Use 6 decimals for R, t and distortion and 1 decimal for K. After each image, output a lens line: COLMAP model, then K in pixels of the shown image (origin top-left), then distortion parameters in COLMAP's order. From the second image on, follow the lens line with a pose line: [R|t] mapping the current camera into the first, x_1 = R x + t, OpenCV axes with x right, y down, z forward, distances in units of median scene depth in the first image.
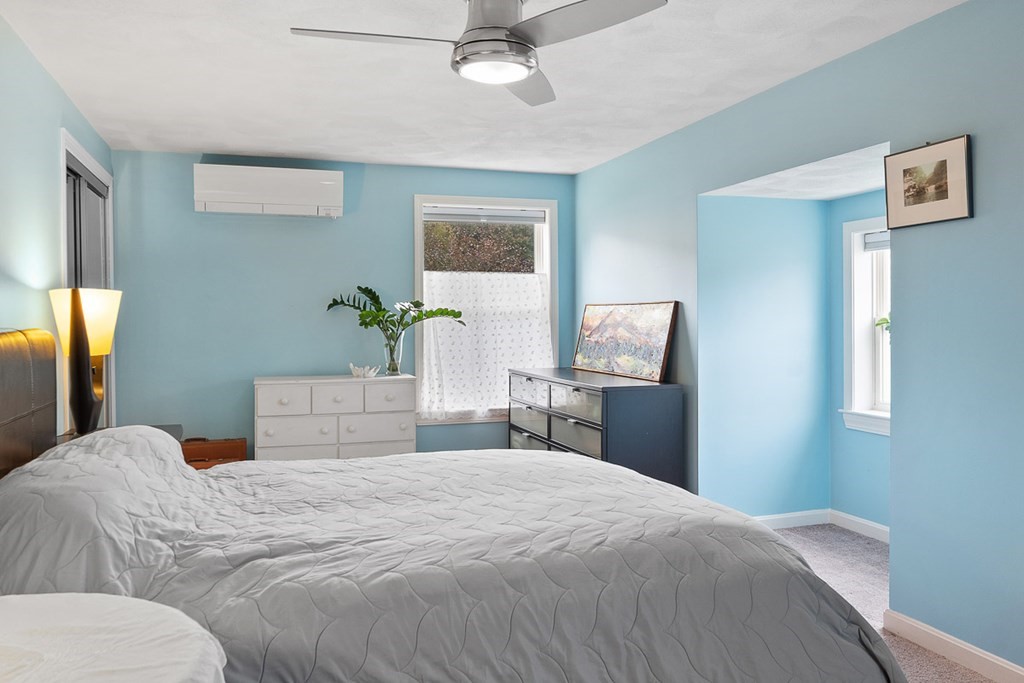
lens RADIAL K [[790.5, 0, 514.6], [0, 790.5, 335.6], [0, 0, 1]] dist [-0.001245, 0.003342]
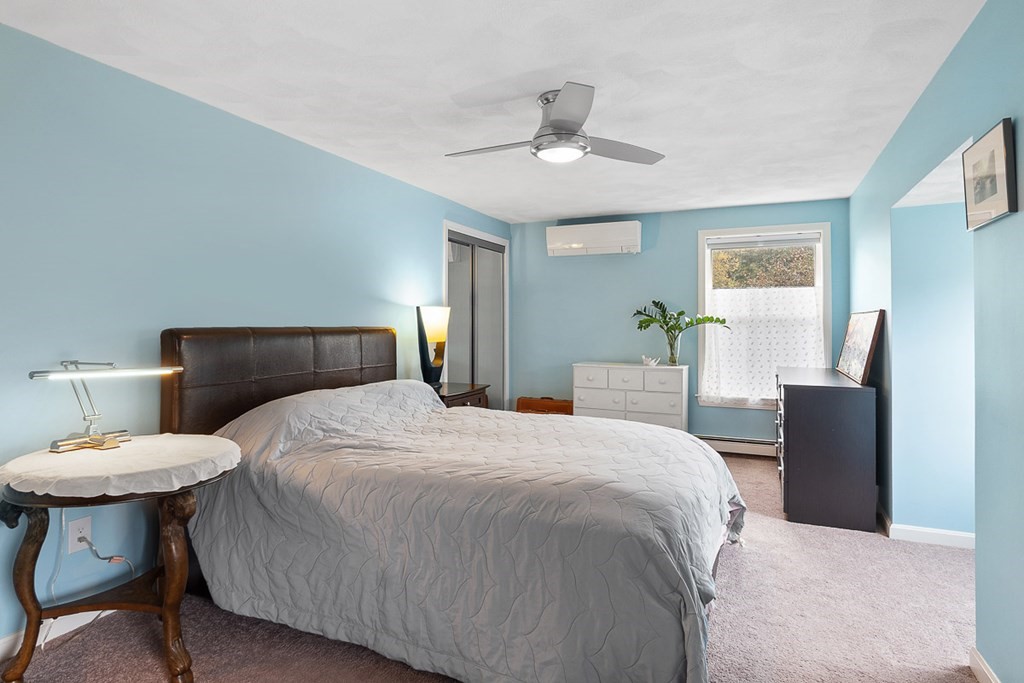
lens RADIAL K [[570.6, 0, 502.2], [0, 570.6, 323.9], [0, 0, 1]] dist [-0.003210, -0.000388]
pose [[0.730307, 0.008062, -0.683072, 0.302440], [-0.022644, 0.999667, -0.012411, -0.003026], [0.682744, 0.024531, 0.730246, 0.082171]]
